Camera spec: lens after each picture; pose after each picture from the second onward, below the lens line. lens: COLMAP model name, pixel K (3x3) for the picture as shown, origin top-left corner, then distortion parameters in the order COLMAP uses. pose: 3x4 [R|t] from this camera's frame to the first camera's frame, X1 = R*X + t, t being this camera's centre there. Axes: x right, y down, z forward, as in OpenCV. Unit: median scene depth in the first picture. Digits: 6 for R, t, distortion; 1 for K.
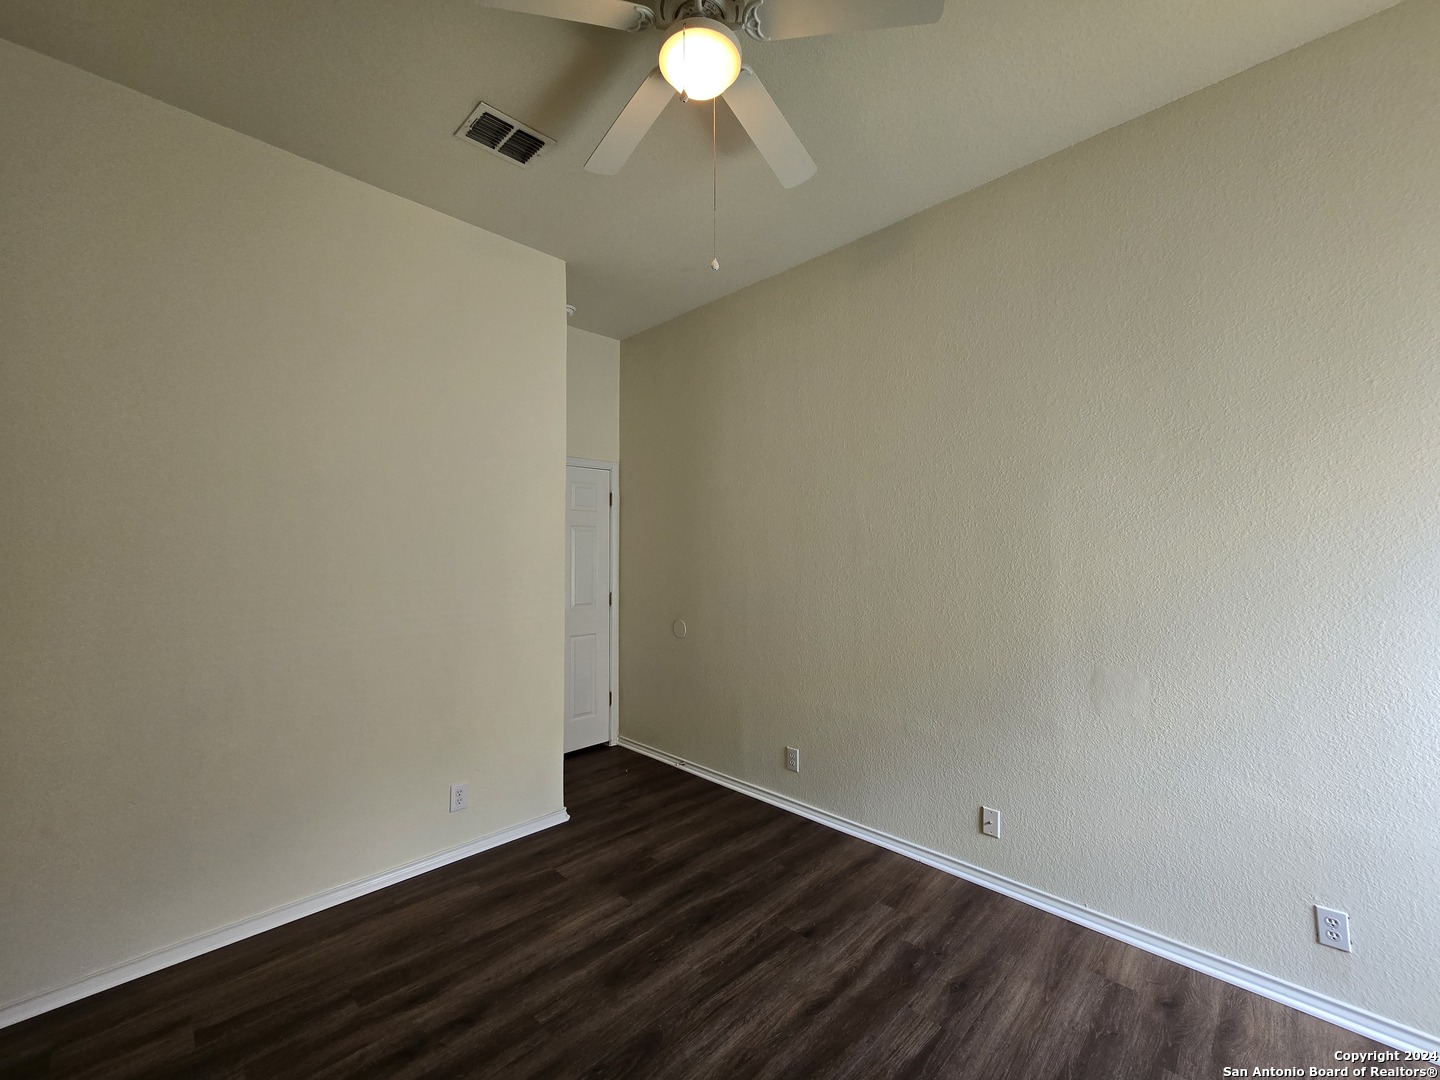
lens RADIAL K [[590.2, 0, 732.3], [0, 590.2, 535.5], [0, 0, 1]] dist [0.000825, 0.000157]
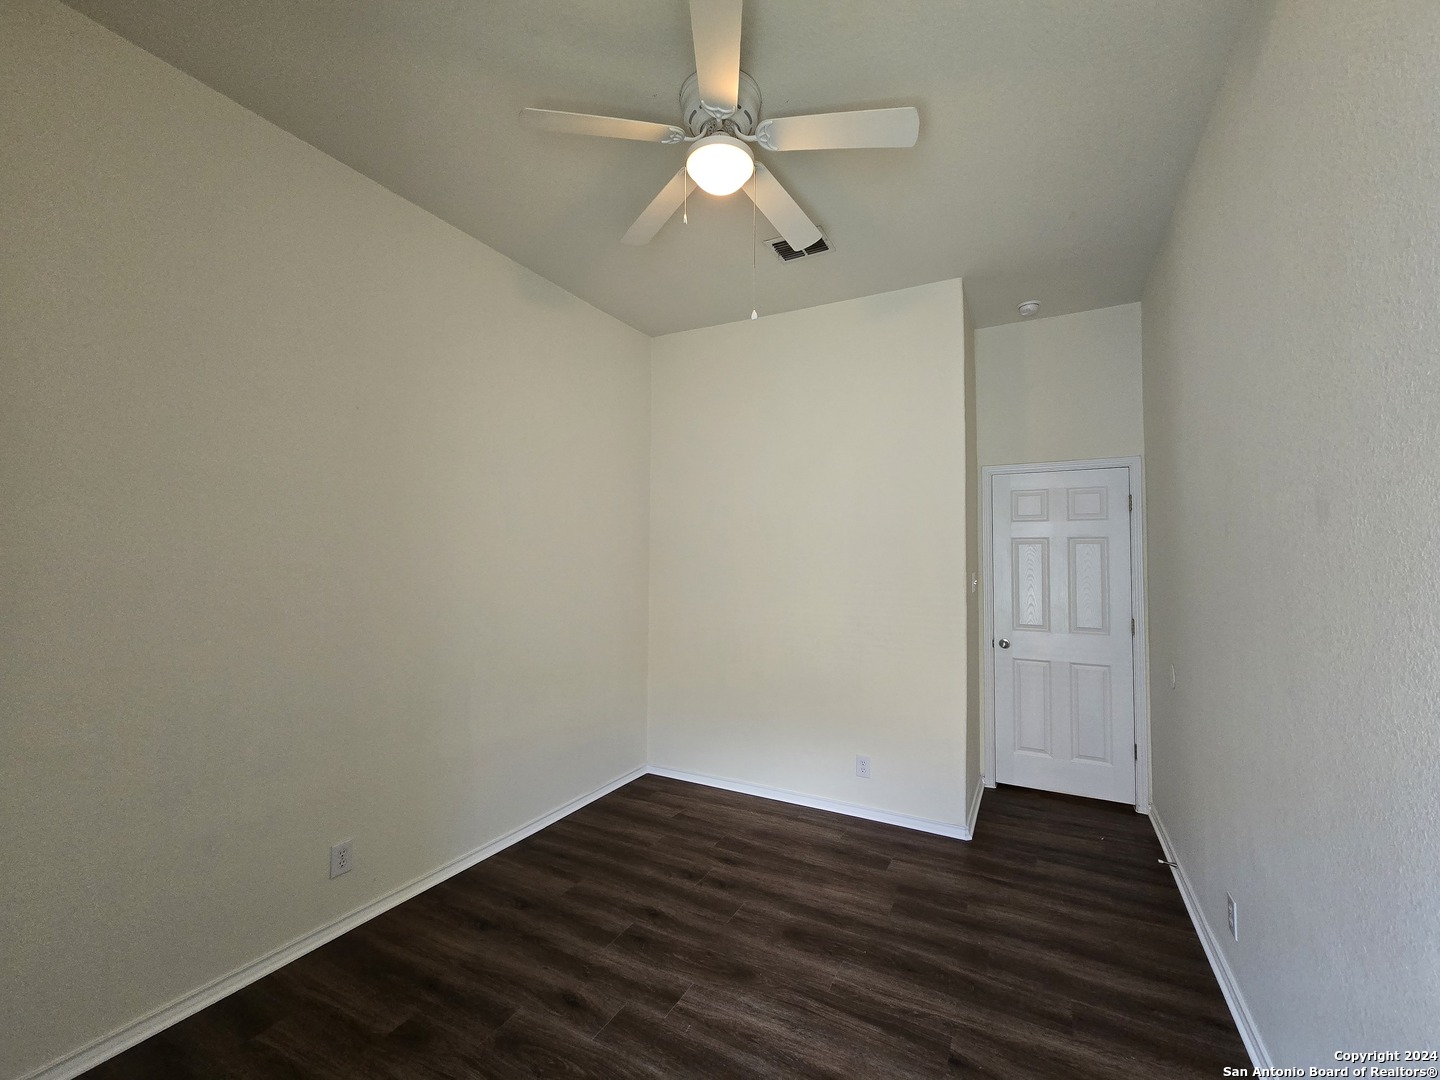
lens RADIAL K [[593.6, 0, 737.0], [0, 593.6, 535.5], [0, 0, 1]] dist [-0.000557, -0.000040]
pose [[0.281967, -0.037443, -0.958693, 0.791635], [0.019159, 0.999259, -0.033392, 0.001404], [0.959233, -0.008952, 0.282475, 0.489890]]
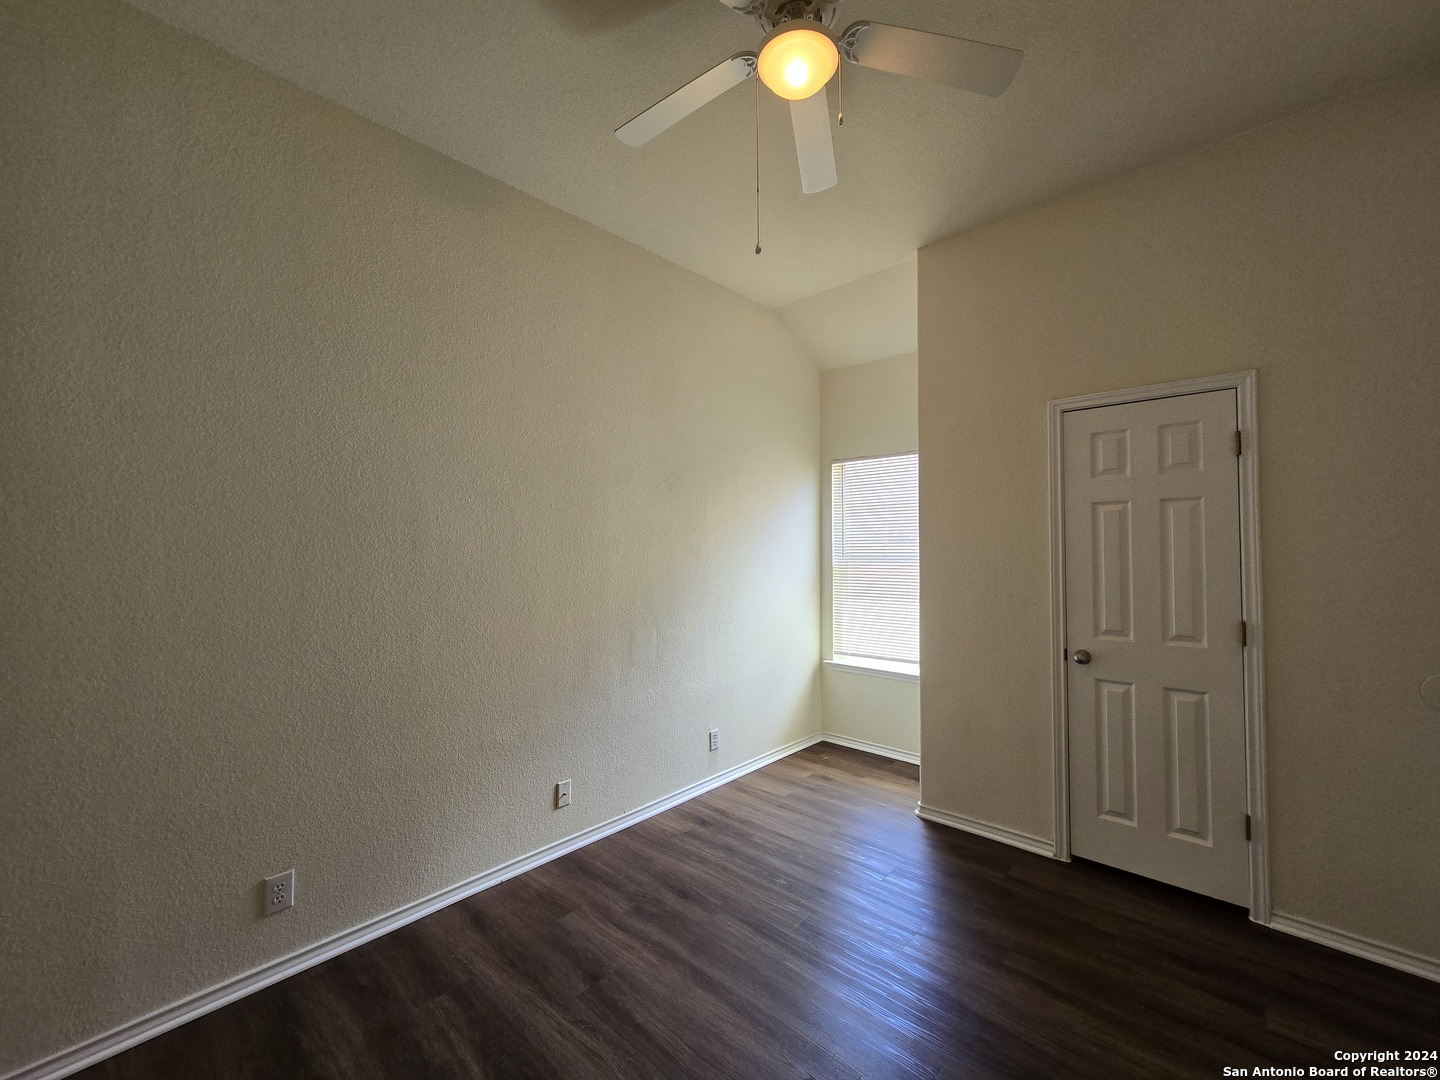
lens RADIAL K [[581.0, 0, 759.4], [0, 581.0, 538.2], [0, 0, 1]] dist [-0.000507, 0.000308]
pose [[-0.054092, 0.017987, 0.998374, -0.731457], [-0.020093, 0.999616, -0.019098, 0.033059], [-0.998334, -0.021093, -0.053710, 0.788427]]
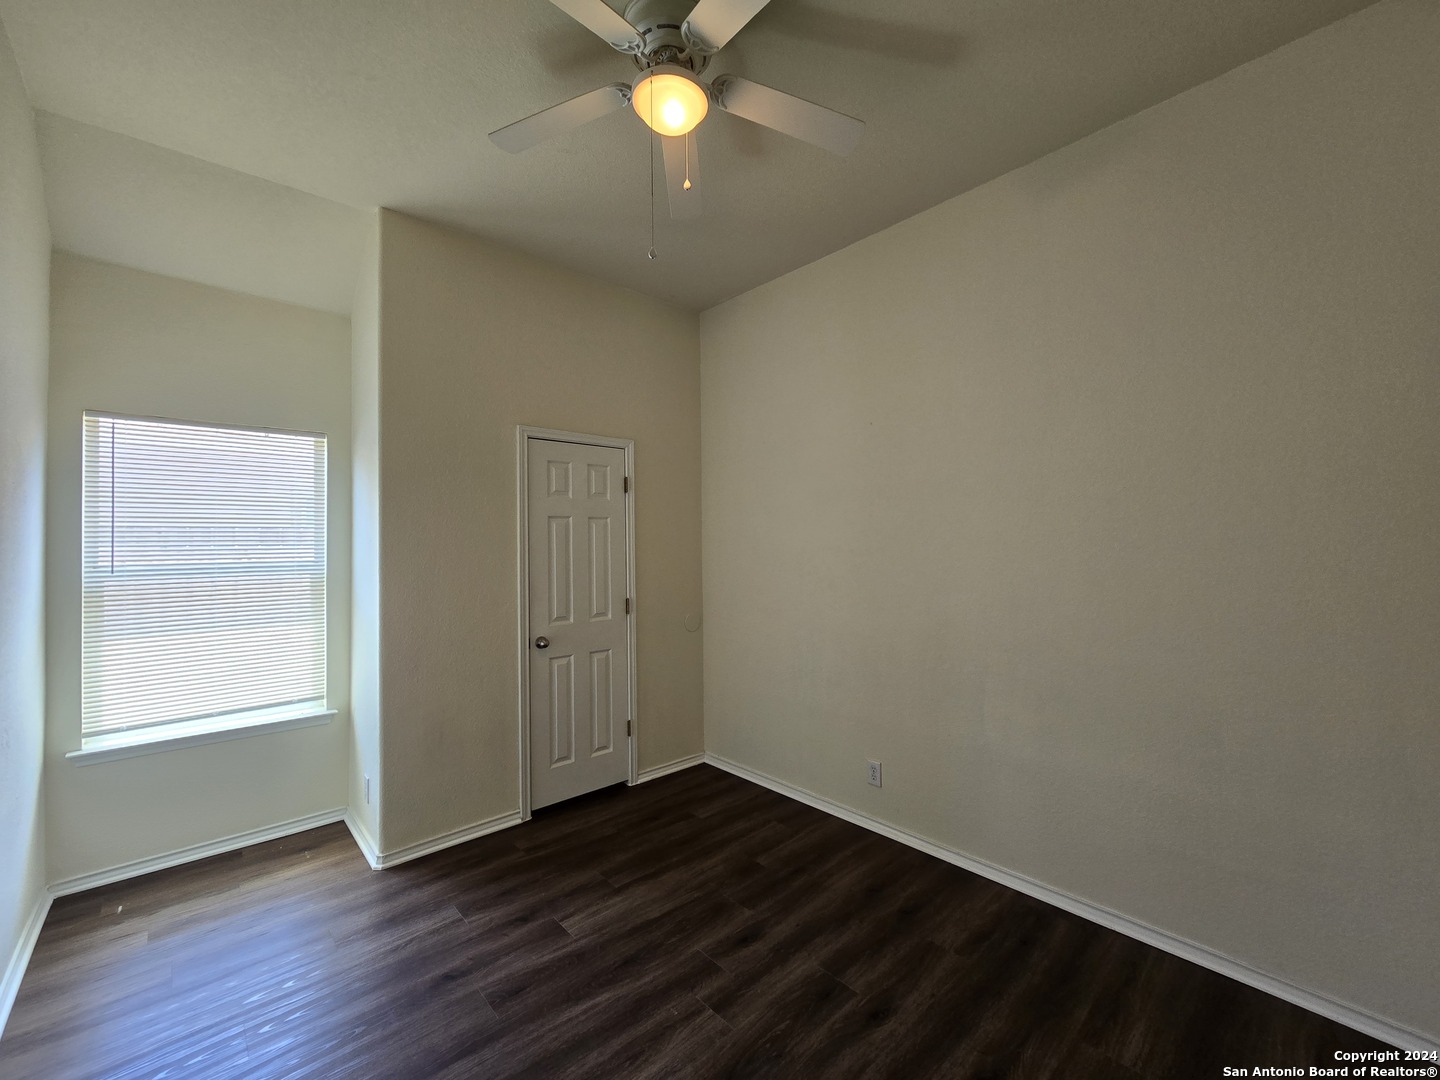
lens RADIAL K [[579.2, 0, 702.7], [0, 579.2, 542.2], [0, 0, 1]] dist [-0.002449, -0.000647]
pose [[-0.995897, 0.012631, 0.089613, -0.138779], [0.009767, 0.999430, -0.032319, 0.040633], [-0.089971, -0.031311, -0.995452, 1.432095]]
